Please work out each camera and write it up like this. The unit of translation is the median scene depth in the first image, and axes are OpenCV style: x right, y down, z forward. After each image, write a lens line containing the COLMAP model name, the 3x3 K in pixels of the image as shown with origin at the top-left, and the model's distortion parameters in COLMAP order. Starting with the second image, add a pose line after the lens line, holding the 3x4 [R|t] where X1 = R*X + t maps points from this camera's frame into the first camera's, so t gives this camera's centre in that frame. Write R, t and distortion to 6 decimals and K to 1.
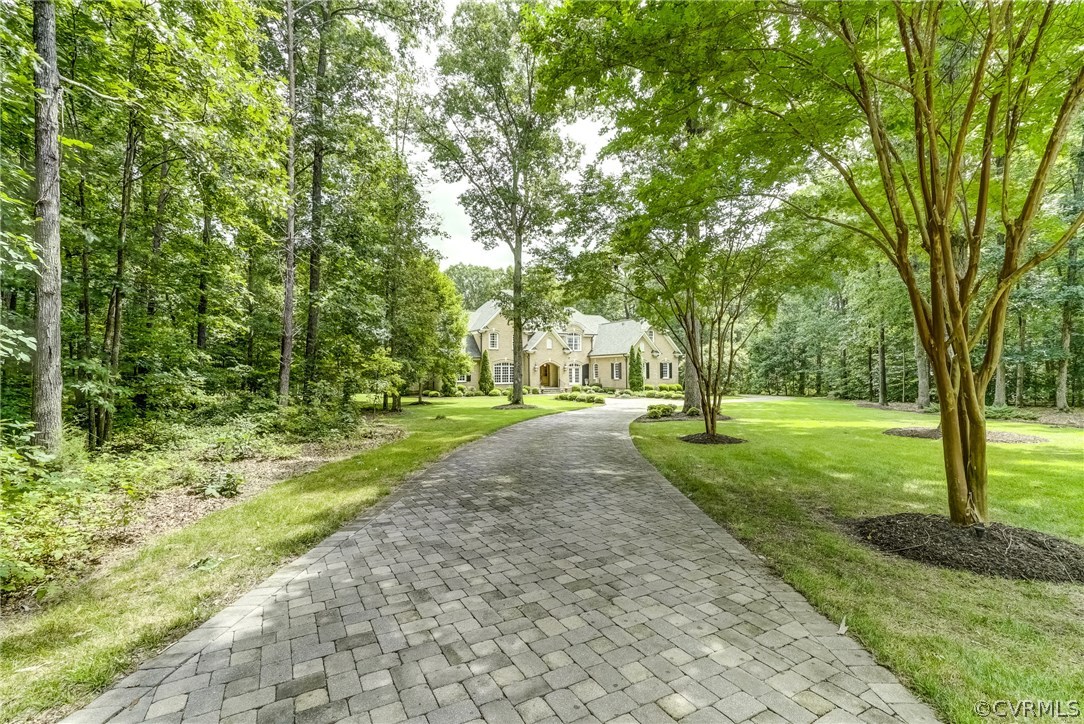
lens RADIAL K [[499.0, 0, 545.8], [0, 499.0, 366.6], [0, 0, 1]] dist [-0.004377, 0.003397]
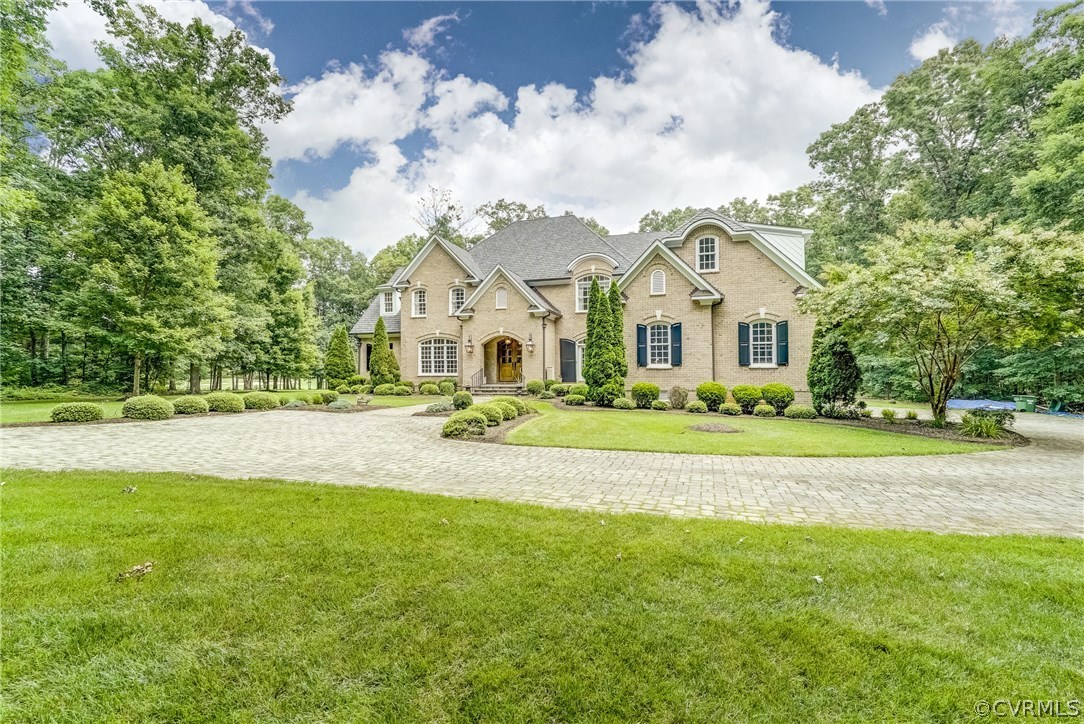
lens RADIAL K [[499.0, 0, 539.8], [0, 499.0, 363.6], [0, 0, 1]] dist [-0.004377, 0.003397]
pose [[0.655452, -0.006649, -0.755207, 0.473903], [0.004556, 0.999978, -0.004850, 0.026356], [0.755223, -0.000262, 0.655468, 0.772925]]
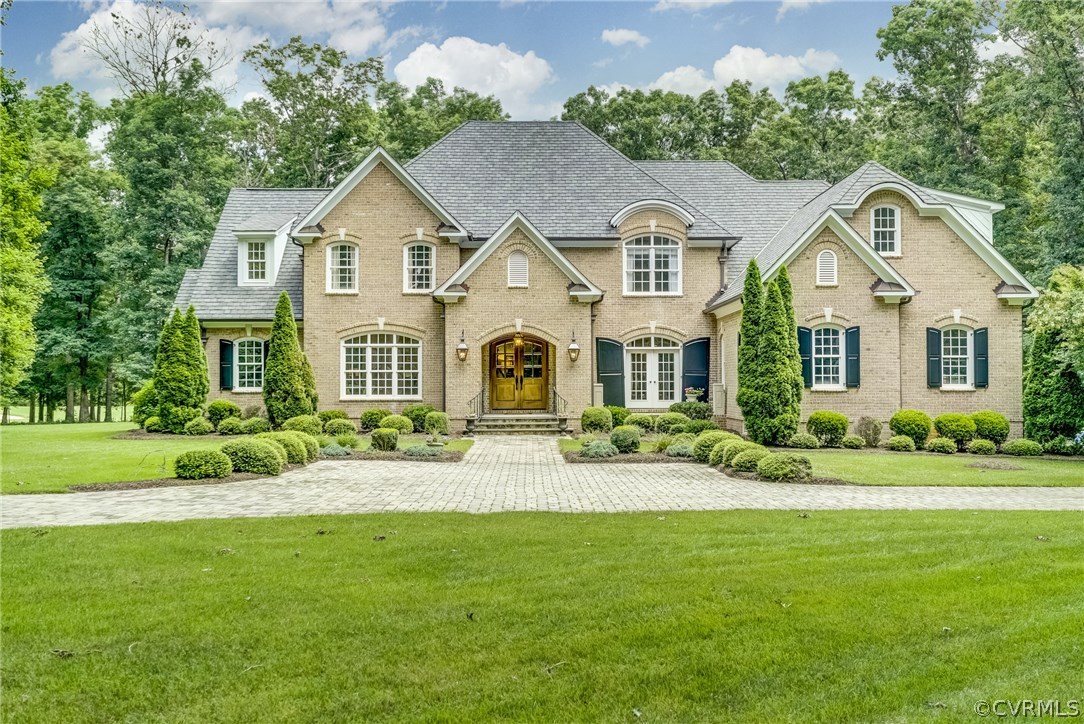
lens RADIAL K [[1098.5, 0, 541.9], [0, 1098.5, 365.4], [0, 0, 1]] dist [-0.017640, 0.000000]
pose [[0.864447, -0.000306, -0.502724, 0.401378], [-0.001447, 0.999994, -0.003097, 0.015978], [0.502722, 0.003405, 0.864441, 0.475124]]
